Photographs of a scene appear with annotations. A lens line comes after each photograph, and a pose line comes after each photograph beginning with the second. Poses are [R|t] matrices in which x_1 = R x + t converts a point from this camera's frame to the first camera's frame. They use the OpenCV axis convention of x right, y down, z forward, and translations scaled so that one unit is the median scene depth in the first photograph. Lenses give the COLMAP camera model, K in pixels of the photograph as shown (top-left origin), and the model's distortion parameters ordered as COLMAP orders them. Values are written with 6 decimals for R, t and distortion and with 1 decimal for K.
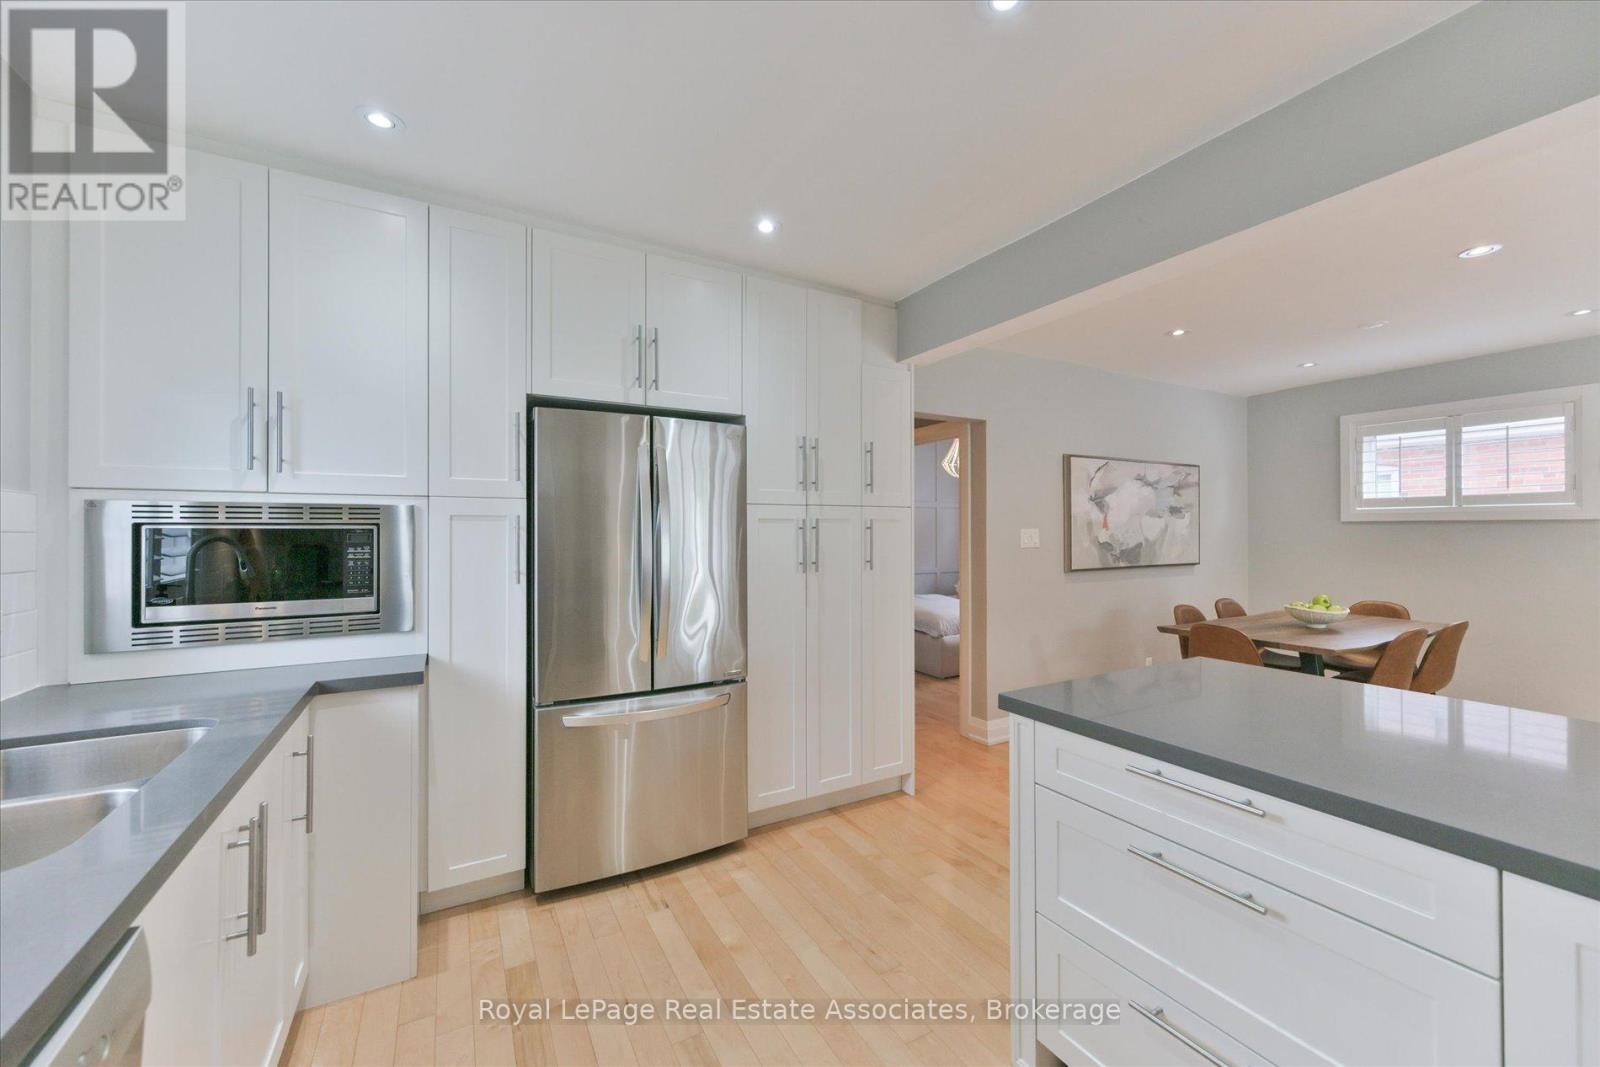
lens RADIAL K [[630.4, 0, 805.0], [0, 630.4, 525.3], [0, 0, 1]] dist [-0.003503, 0.001204]
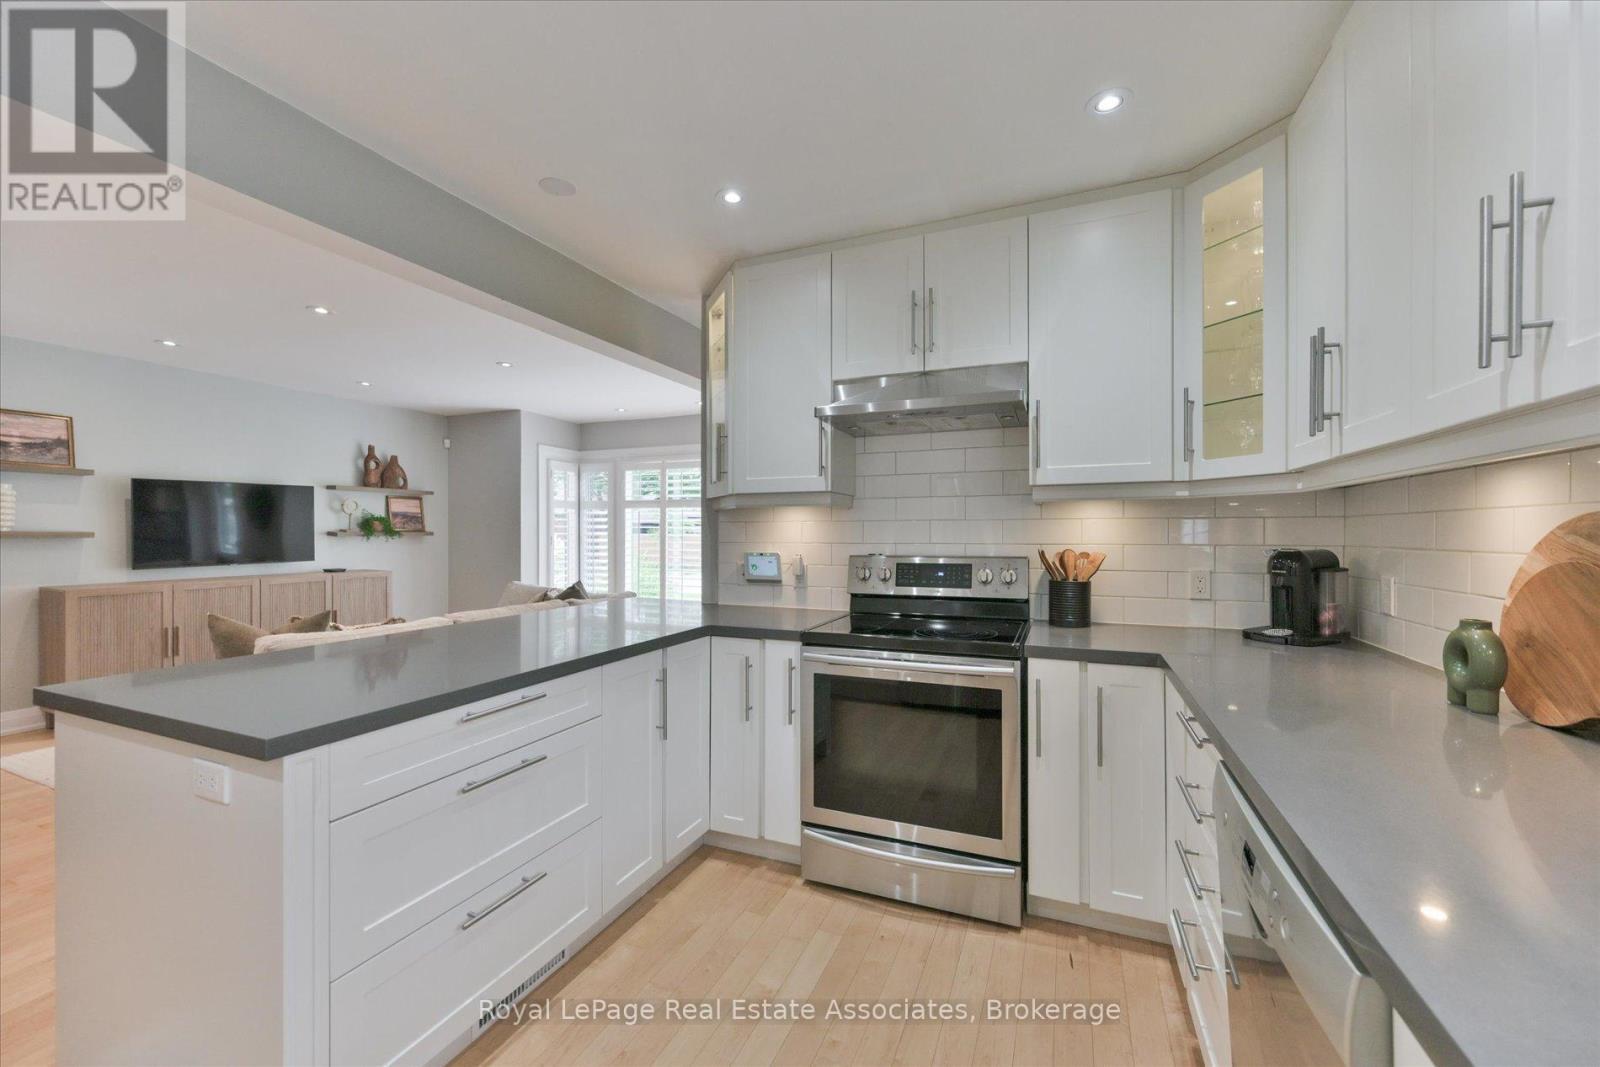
lens RADIAL K [[630.4, 0, 796.6], [0, 630.4, 534.3], [0, 0, 1]] dist [-0.003503, 0.001204]
pose [[-0.609059, -0.000373, 0.793125, -0.206644], [-0.006298, 0.999971, -0.004366, 0.015200], [-0.793100, -0.007654, -0.609043, 0.339438]]
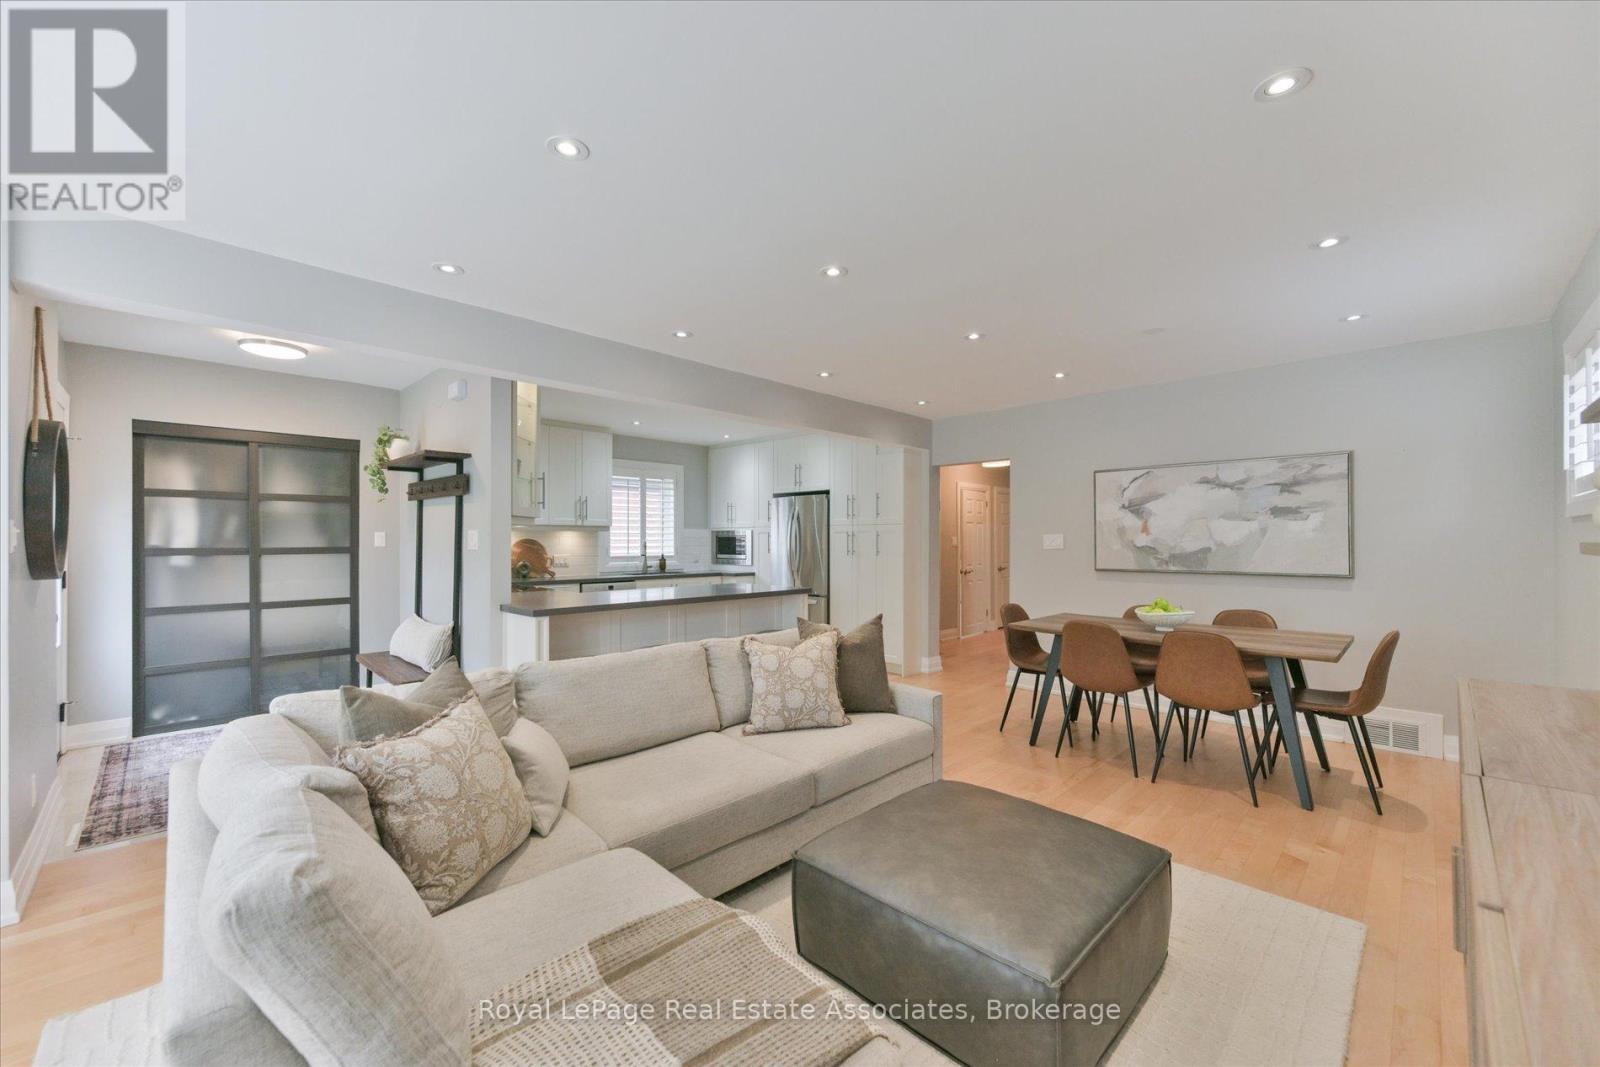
lens RADIAL K [[630.4, 0, 790.1], [0, 630.4, 547.1], [0, 0, 1]] dist [-0.003503, 0.001204]
pose [[0.261337, 0.009545, -0.965200, 1.333011], [0.008614, 0.999888, 0.012220, 0.010126], [0.965209, -0.011507, 0.261226, 0.130535]]
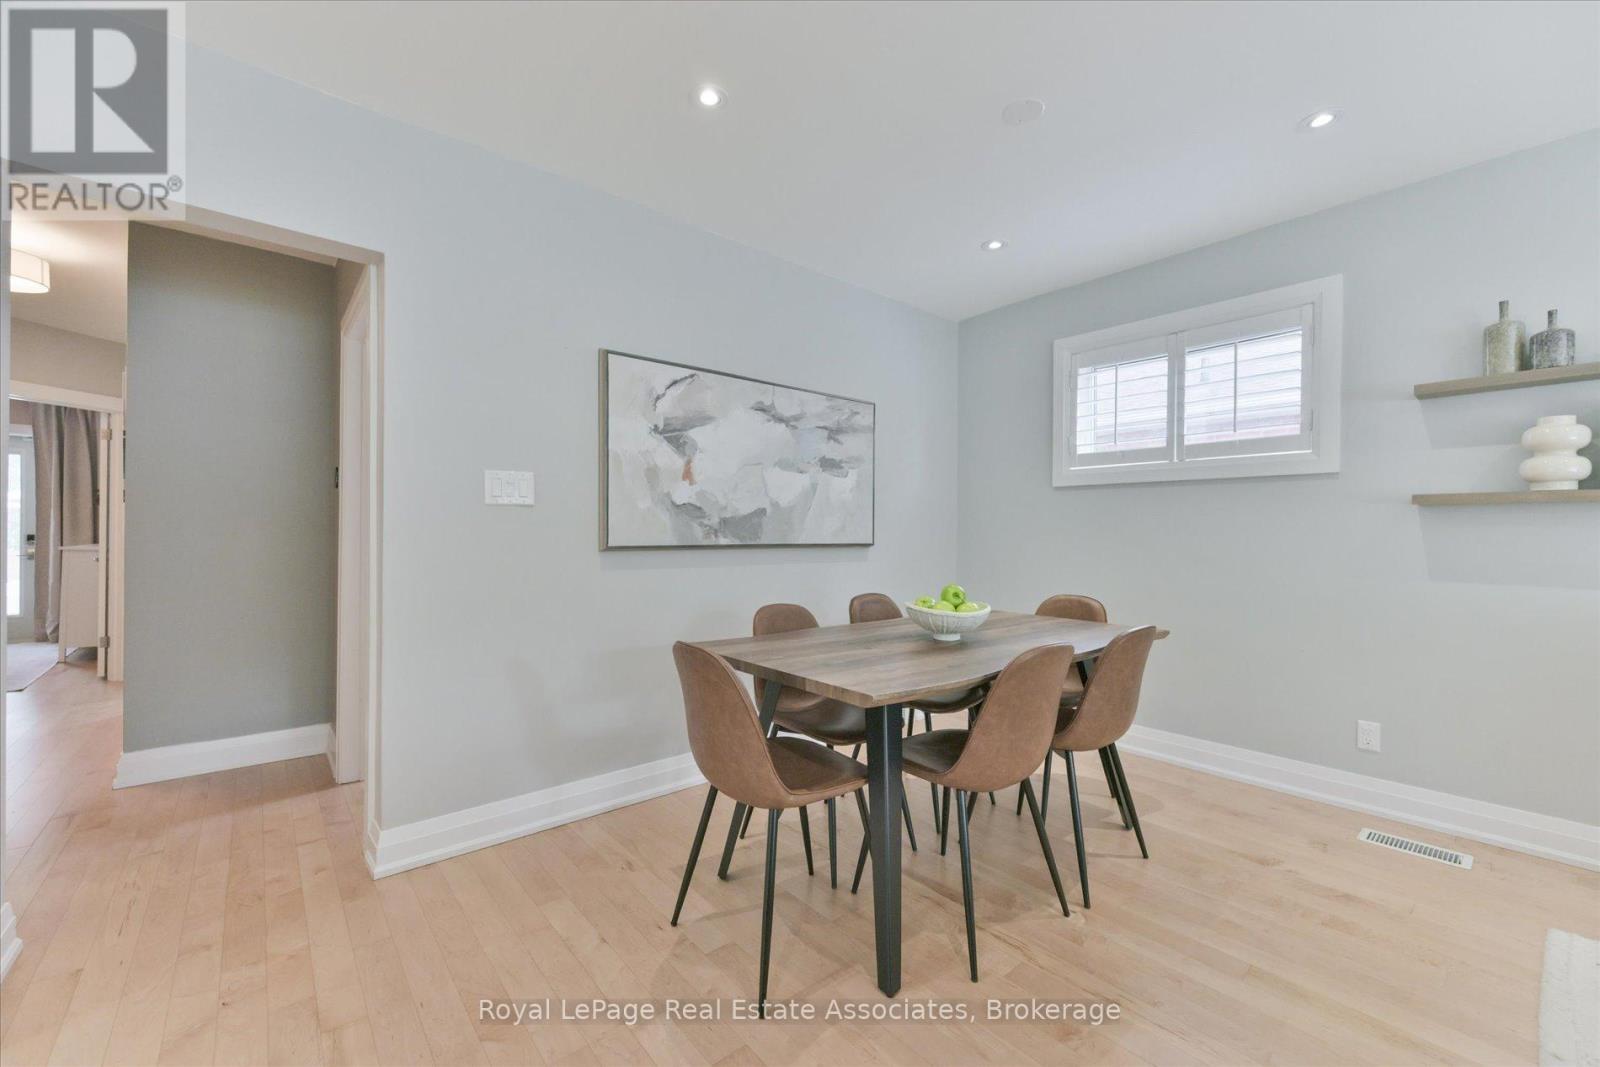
lens RADIAL K [[630.4, 0, 809.7], [0, 630.4, 537.7], [0, 0, 1]] dist [-0.003503, 0.001204]
pose [[0.979641, 0.007558, 0.200613, 0.462047], [-0.011295, 0.999783, 0.017487, 0.047212], [-0.200438, -0.019397, 0.979514, 0.364367]]
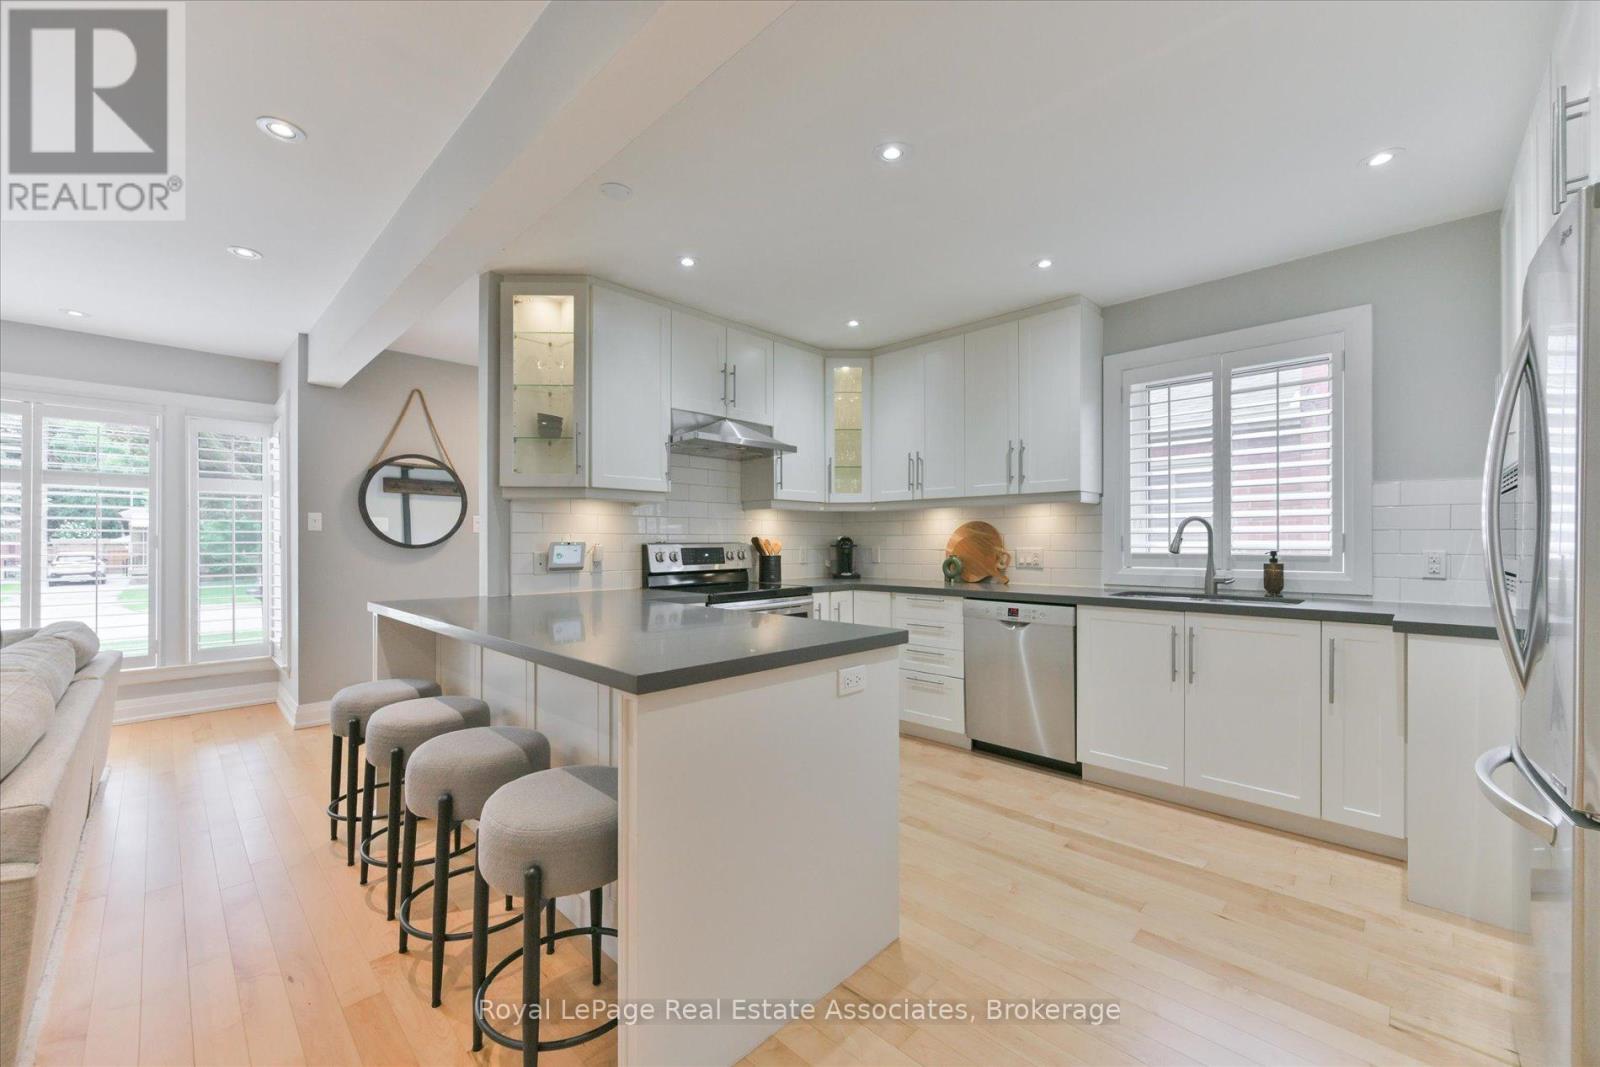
lens RADIAL K [[630.4, 0, 798.3], [0, 630.4, 542.2], [0, 0, 1]] dist [-0.003503, 0.001204]
pose [[-0.960148, 0.002564, -0.279480, 0.292927], [0.005584, 0.999934, -0.010012, 0.040751], [0.279436, -0.011174, -0.960099, 0.725349]]
